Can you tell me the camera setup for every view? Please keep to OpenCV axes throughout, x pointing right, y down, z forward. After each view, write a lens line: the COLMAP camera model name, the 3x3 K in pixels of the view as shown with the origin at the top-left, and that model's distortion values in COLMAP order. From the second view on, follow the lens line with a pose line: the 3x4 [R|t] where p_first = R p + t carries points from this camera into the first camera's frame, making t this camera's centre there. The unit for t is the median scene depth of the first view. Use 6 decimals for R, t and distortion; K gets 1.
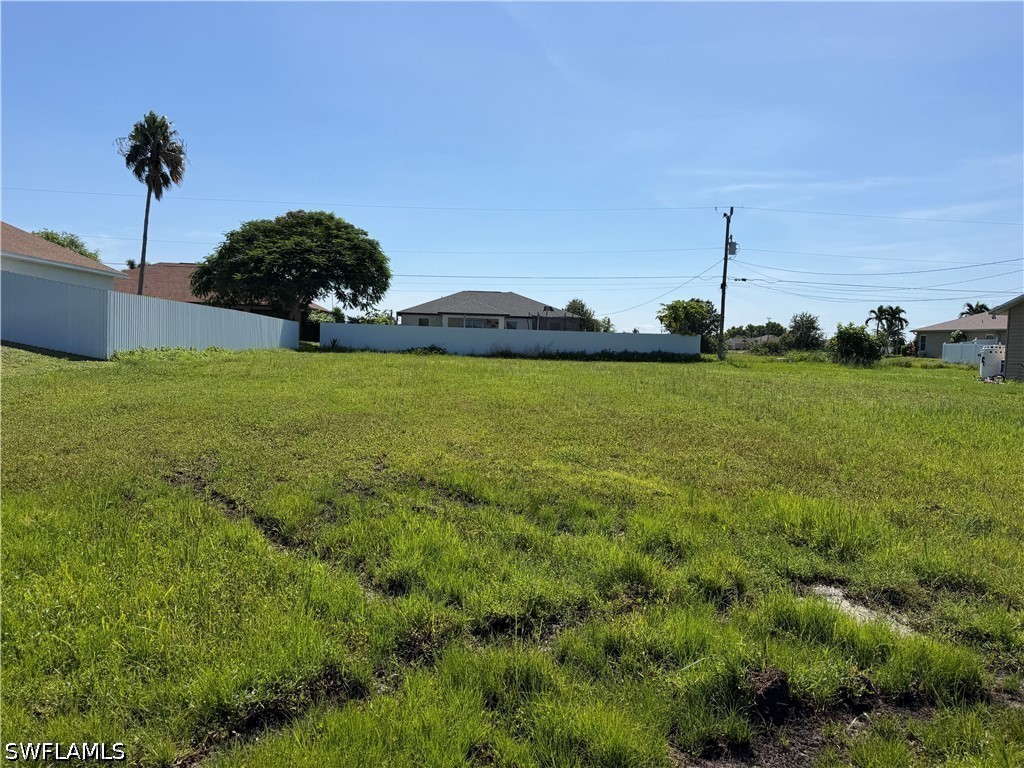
lens RADIAL K [[711.9, 0, 509.9], [0, 711.9, 384.4], [0, 0, 1]] dist [0.091100, -0.117907]
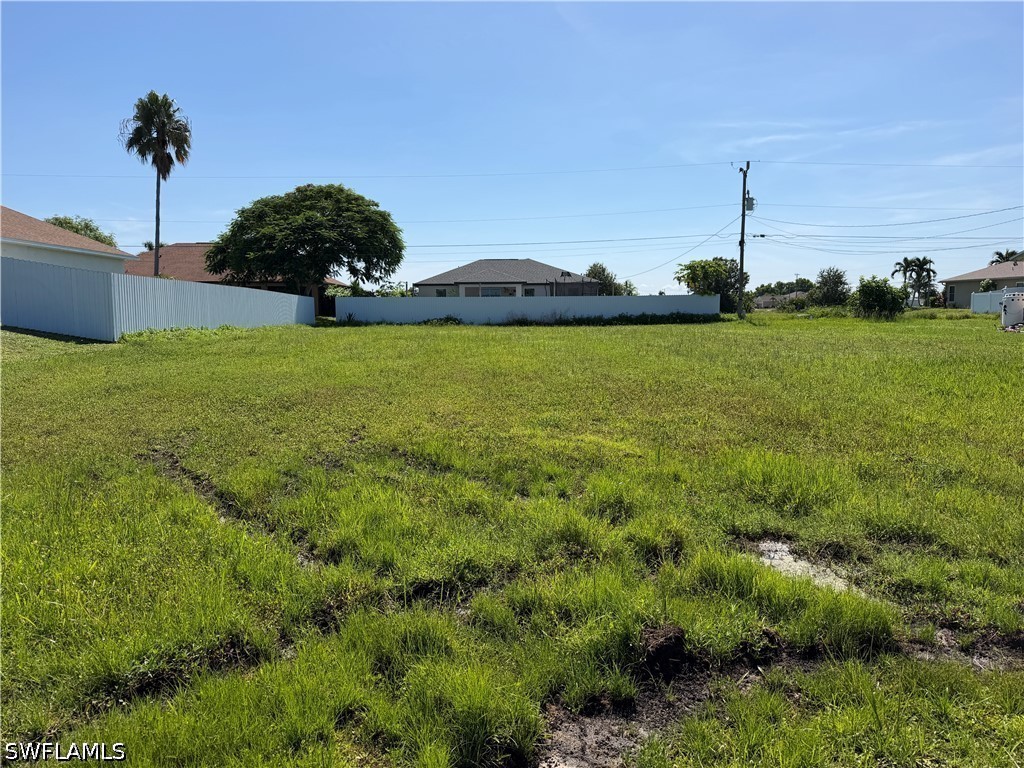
lens RADIAL K [[713.3, 0, 516.8], [0, 713.3, 387.1], [0, 0, 1]] dist [0.091611, -0.127045]
pose [[0.998912, -0.035950, -0.029717, 0.013272], [0.037333, 0.998180, 0.047363, 0.000779], [0.027961, -0.048421, 0.998436, 0.001278]]
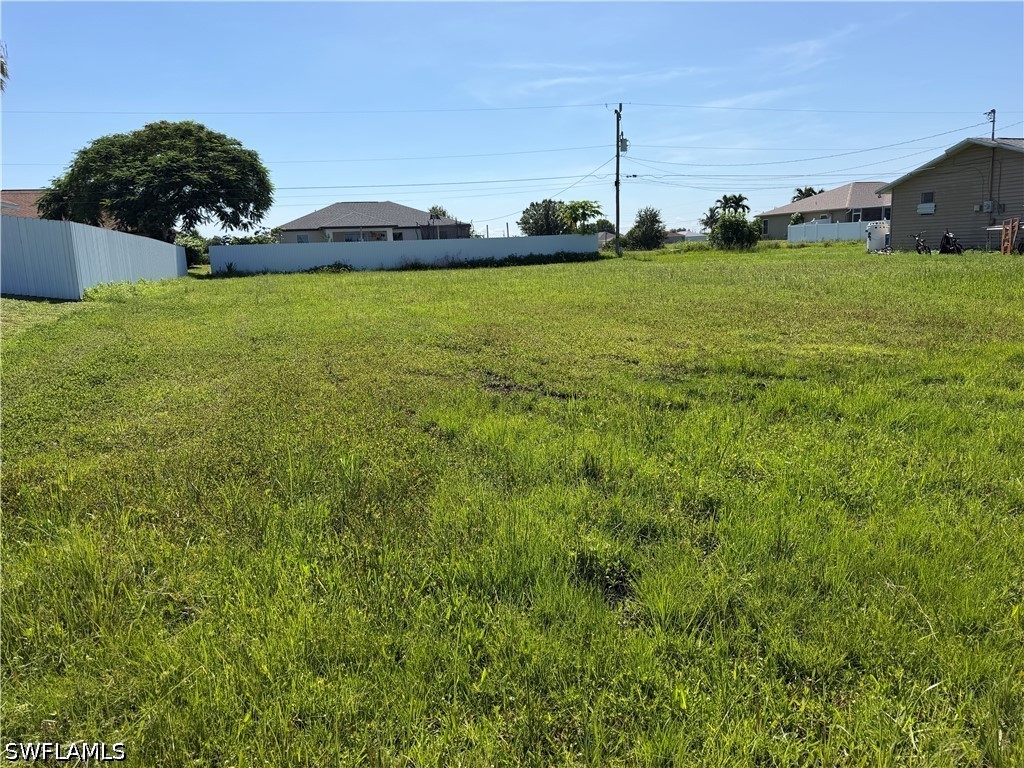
lens RADIAL K [[713.3, 0, 516.8], [0, 713.3, 387.1], [0, 0, 1]] dist [0.091611, -0.127045]
pose [[0.969140, -0.115963, 0.217534, -0.102601], [0.087129, 0.986623, 0.137779, -0.001947], [-0.230601, -0.114574, 0.966279, -0.006171]]
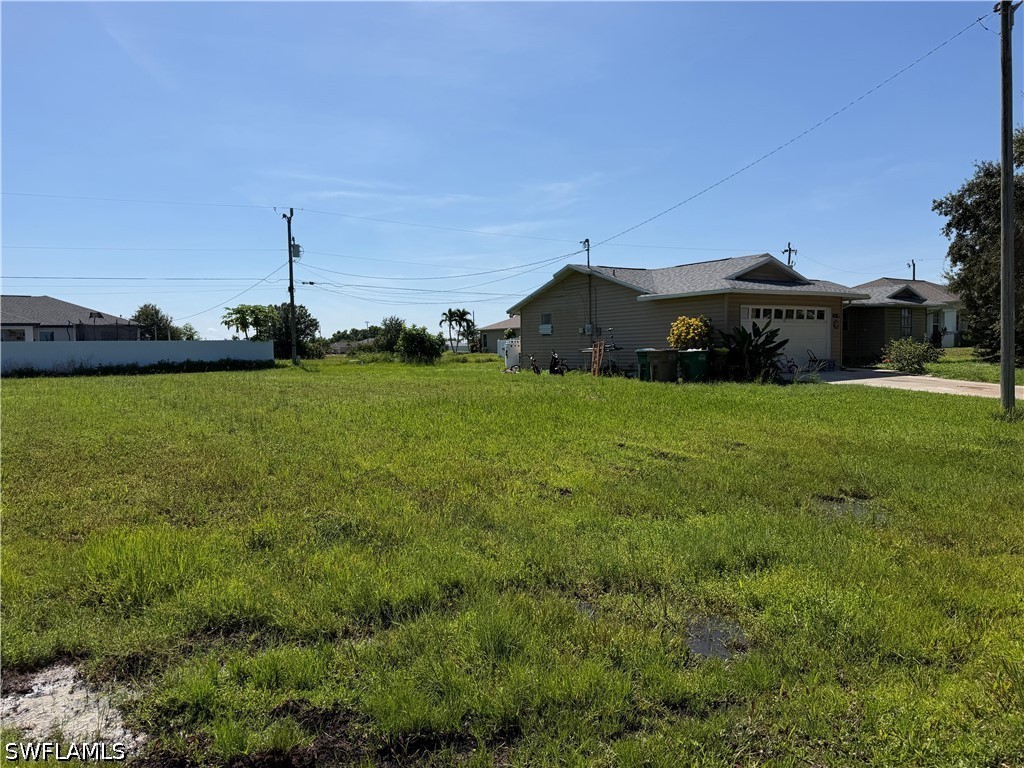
lens RADIAL K [[709.1, 0, 511.5], [0, 709.1, 391.9], [0, 0, 1]] dist [0.122349, -0.176126]
pose [[0.860133, -0.075620, 0.504434, 0.052142], [0.073808, 0.996993, 0.023606, 0.000939], [-0.504702, 0.016927, 0.863128, 0.011032]]
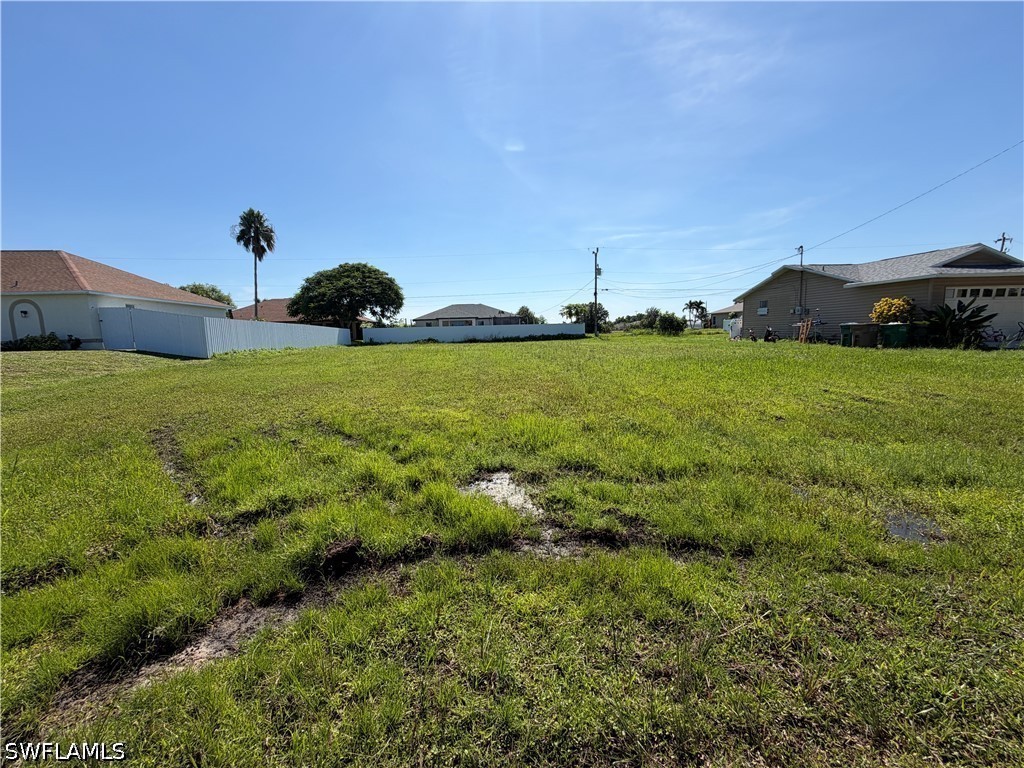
lens RADIAL K [[407.2, 0, 510.0], [0, 407.2, 384.6], [0, 0, 1]] dist [0.002248, 0.000822]
pose [[0.997579, -0.062778, 0.029919, 0.047270], [0.060628, 0.995840, 0.068017, 0.002009], [-0.034065, -0.066039, 0.997235, 0.010188]]
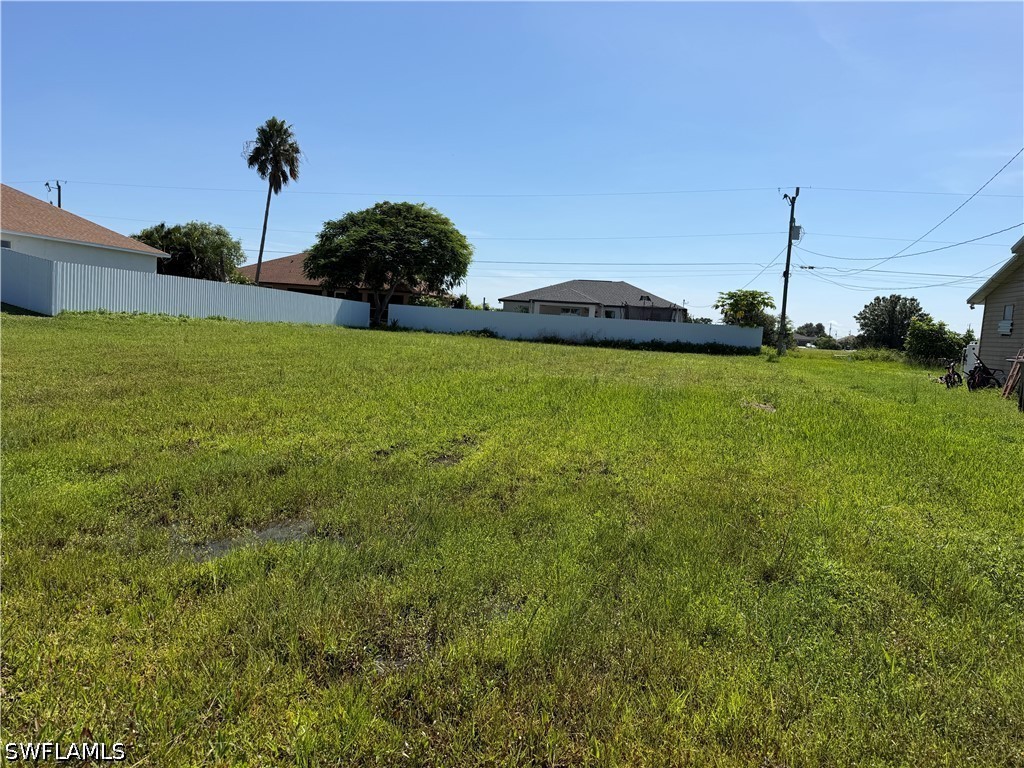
lens RADIAL K [[713.3, 0, 516.8], [0, 713.3, 387.1], [0, 0, 1]] dist [0.091611, -0.127045]
pose [[0.950940, 0.059555, -0.303589, 0.254425], [-0.056376, 0.998224, 0.019232, 0.008365], [0.304195, -0.001173, 0.952609, 0.016809]]
